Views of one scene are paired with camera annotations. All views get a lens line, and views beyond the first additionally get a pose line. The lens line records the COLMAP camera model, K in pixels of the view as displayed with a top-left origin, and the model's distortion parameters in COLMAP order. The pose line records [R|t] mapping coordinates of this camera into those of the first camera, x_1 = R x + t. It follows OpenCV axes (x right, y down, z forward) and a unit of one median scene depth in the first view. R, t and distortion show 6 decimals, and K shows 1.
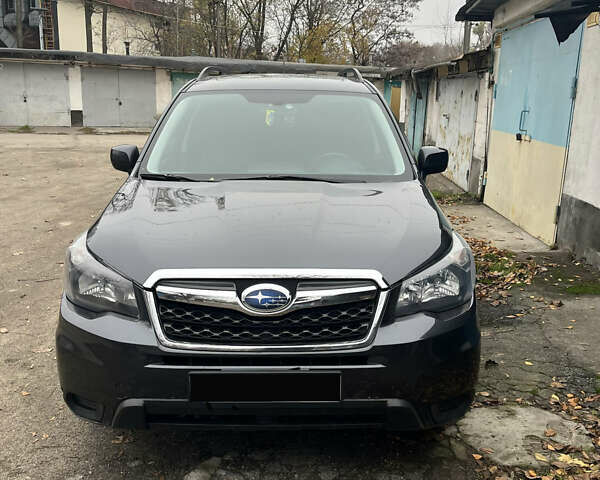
lens RADIAL K [[563.6, 0, 319.8], [0, 563.6, 232.4], [0, 0, 1]] dist [0.016421, -0.003171]
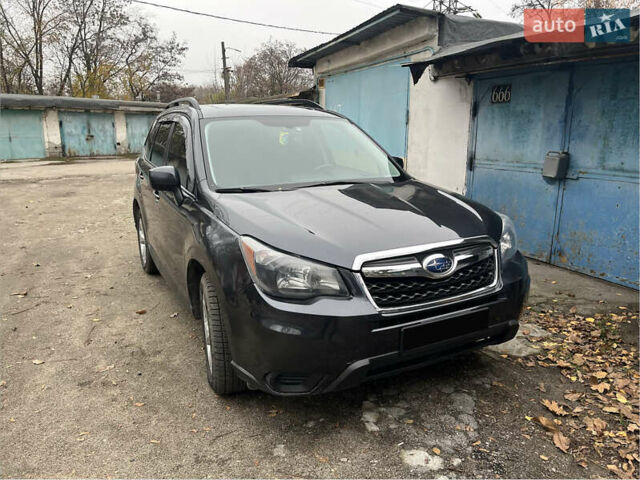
lens RADIAL K [[455.0, 0, 320.0], [0, 455.0, 240.0], [0, 0, 1]] dist [-0.001529, -0.004586]
pose [[0.897900, -0.119541, 0.423658, -0.673363], [0.117739, 0.992575, 0.030533, -0.006728], [-0.424163, 0.022466, 0.905307, 0.108598]]
